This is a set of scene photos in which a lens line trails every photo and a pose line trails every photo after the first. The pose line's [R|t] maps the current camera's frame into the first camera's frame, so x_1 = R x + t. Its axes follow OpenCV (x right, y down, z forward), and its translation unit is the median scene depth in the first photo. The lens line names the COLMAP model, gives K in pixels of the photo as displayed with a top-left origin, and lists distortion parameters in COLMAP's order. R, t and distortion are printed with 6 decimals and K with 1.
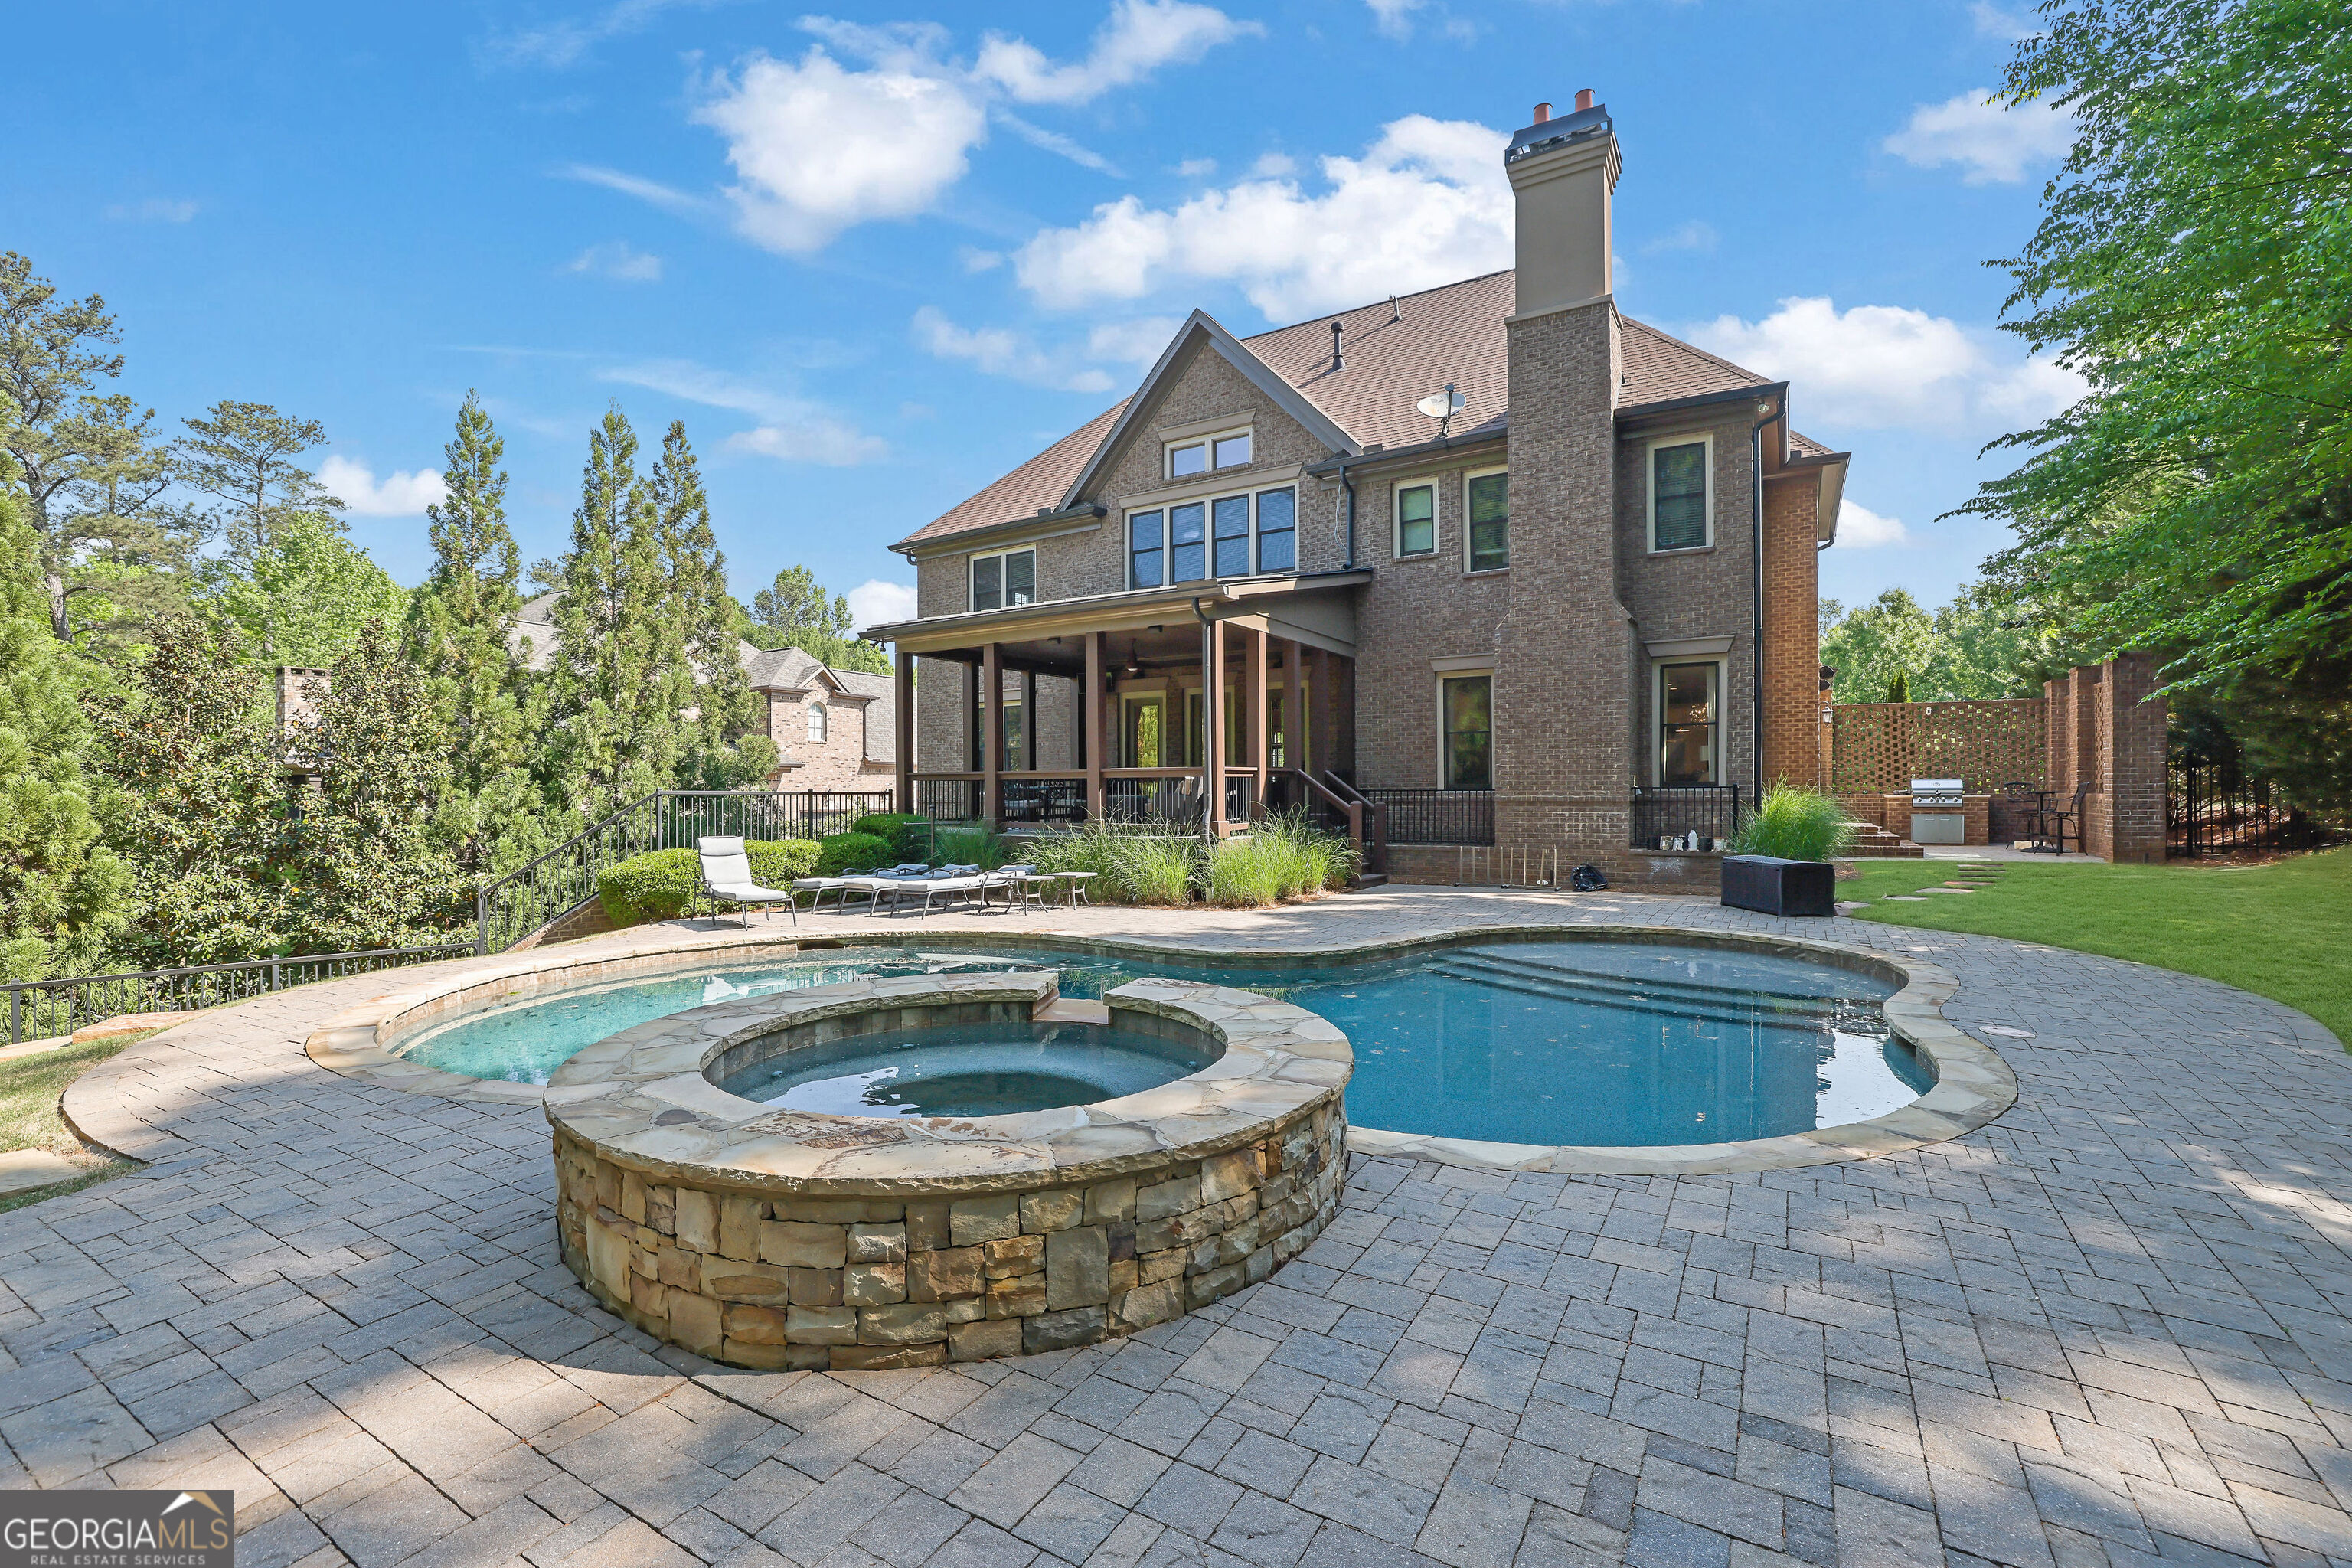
lens RADIAL K [[998.3, 0, 1176.0], [0, 998.3, 784.0], [0, 0, 1]] dist [-0.020640, -0.000052]
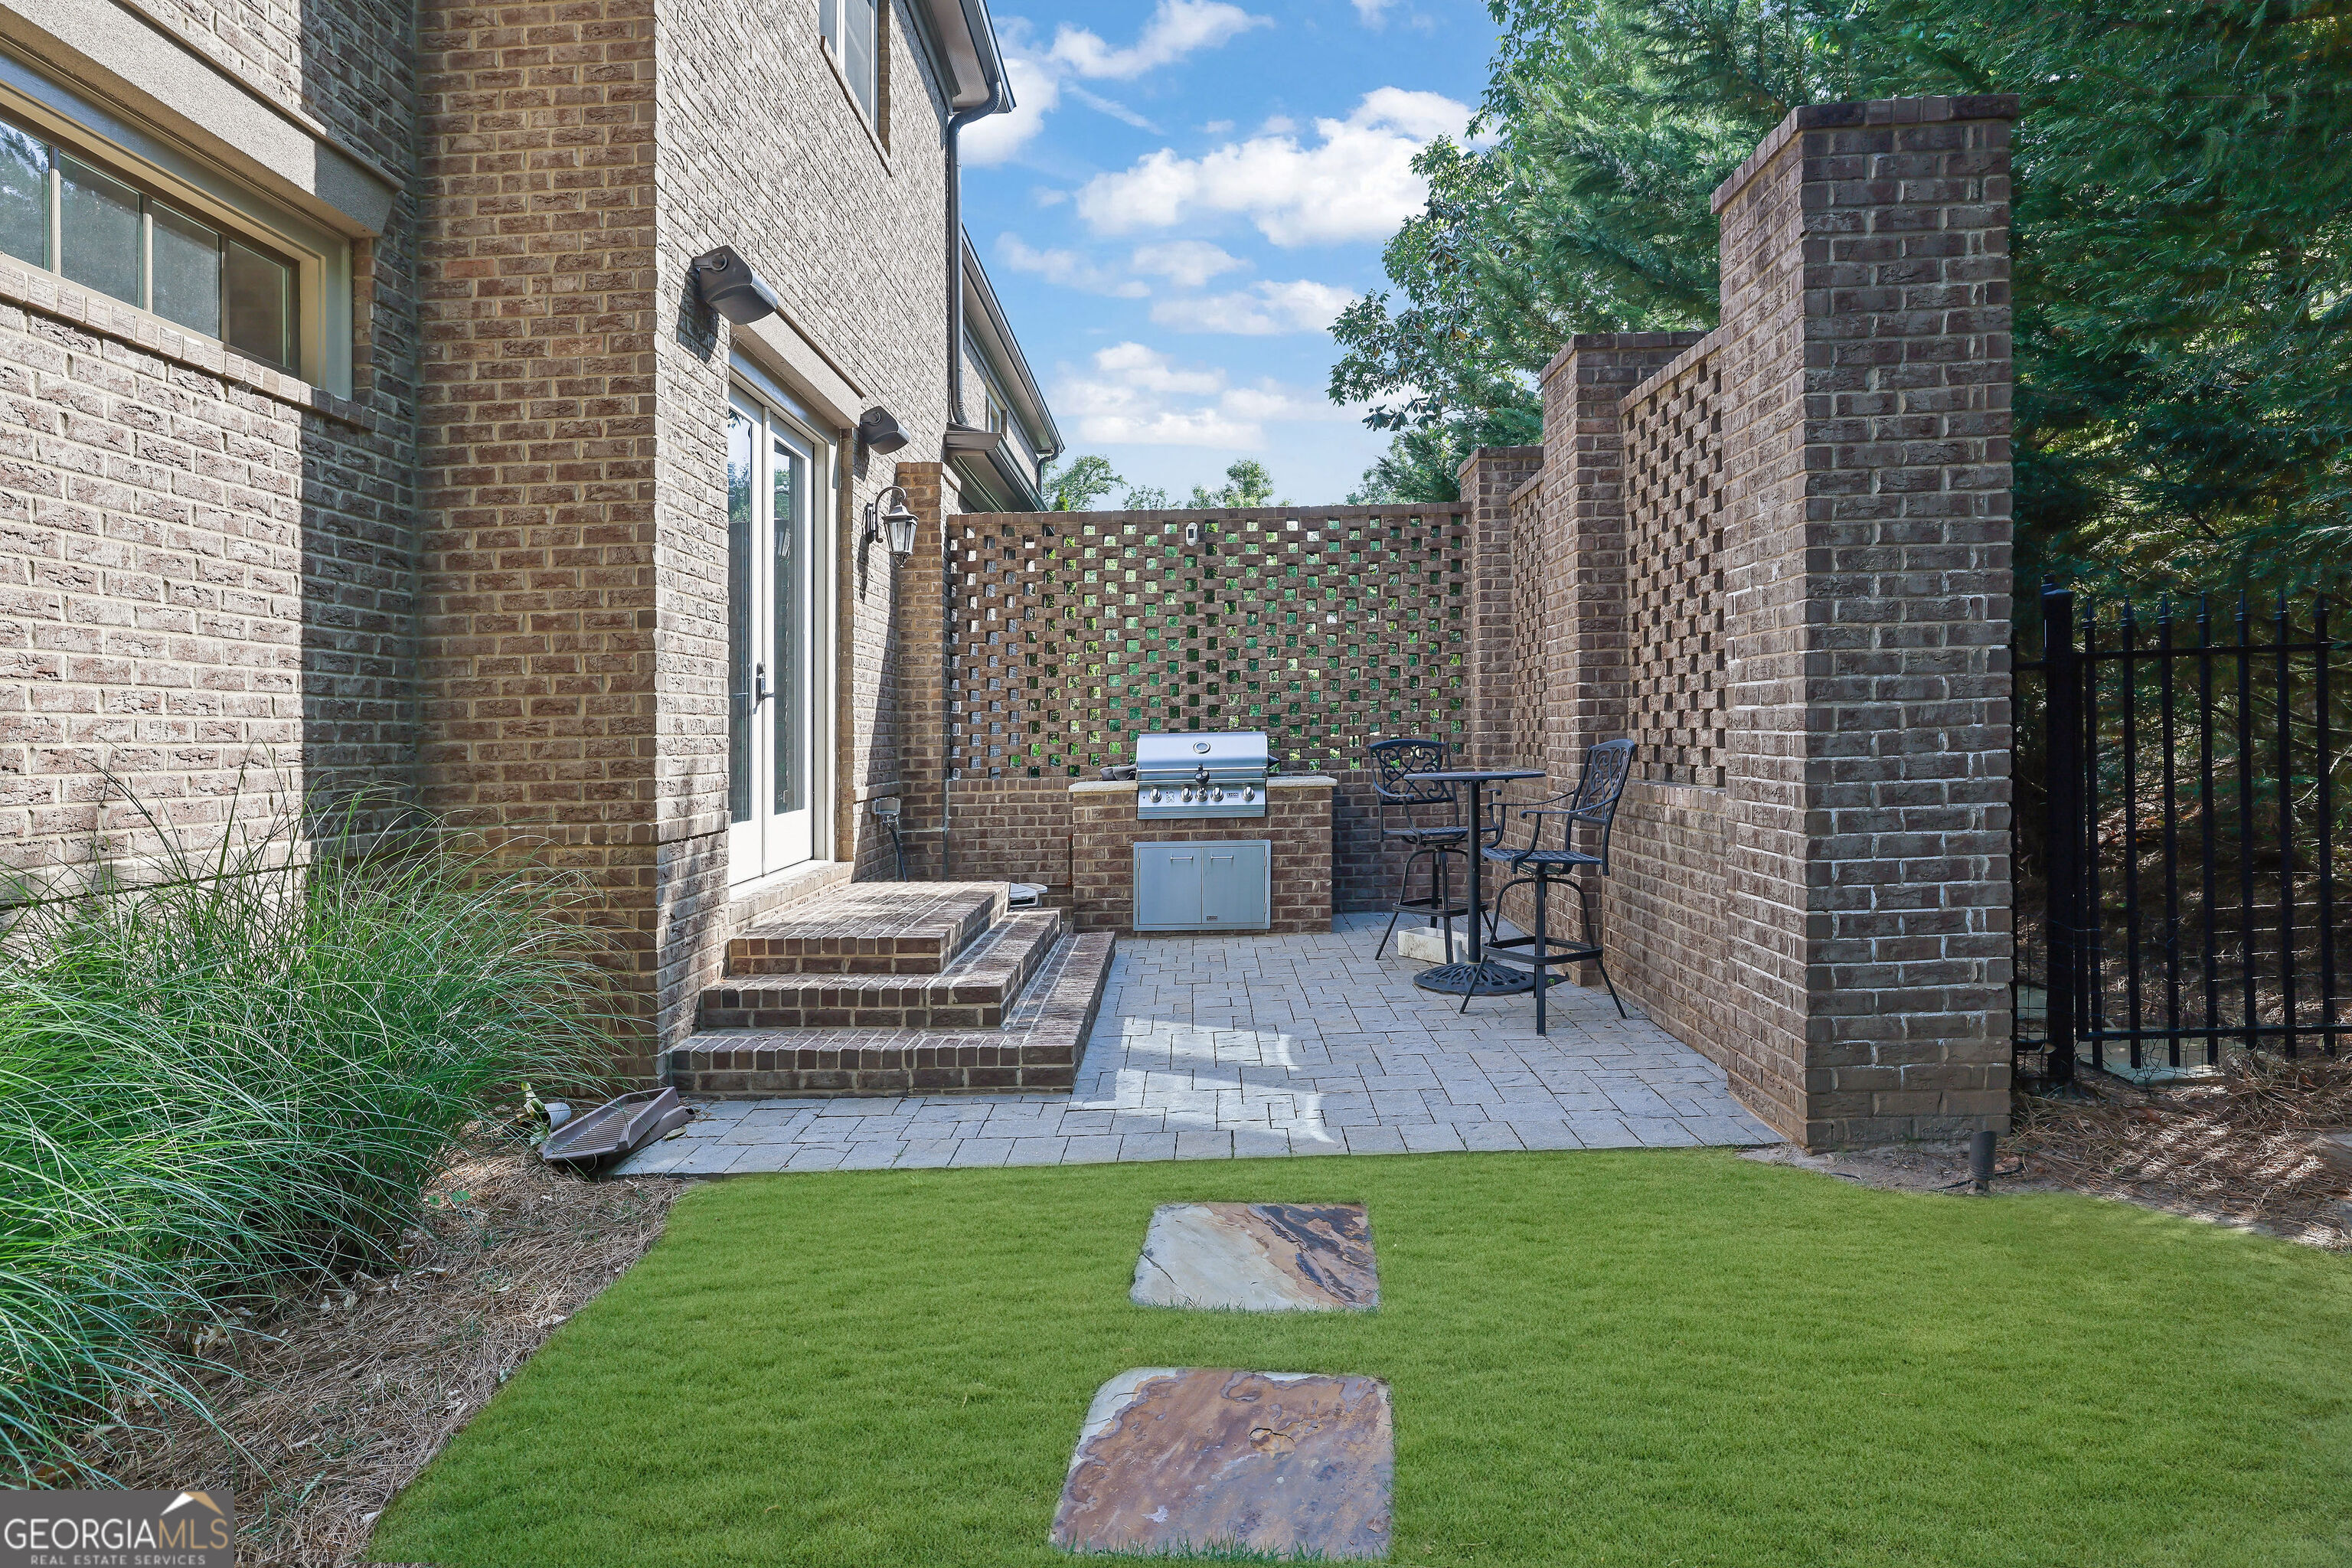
lens RADIAL K [[1225.0, 0, 1176.0], [0, 1225.0, 784.0], [0, 0, 1]] dist [0.000455, 0.000019]
pose [[0.859910, -0.018996, 0.510092, 0.570432], [0.004349, 0.999544, 0.029893, 0.000367], [-0.510427, -0.023487, 0.859600, 0.672340]]
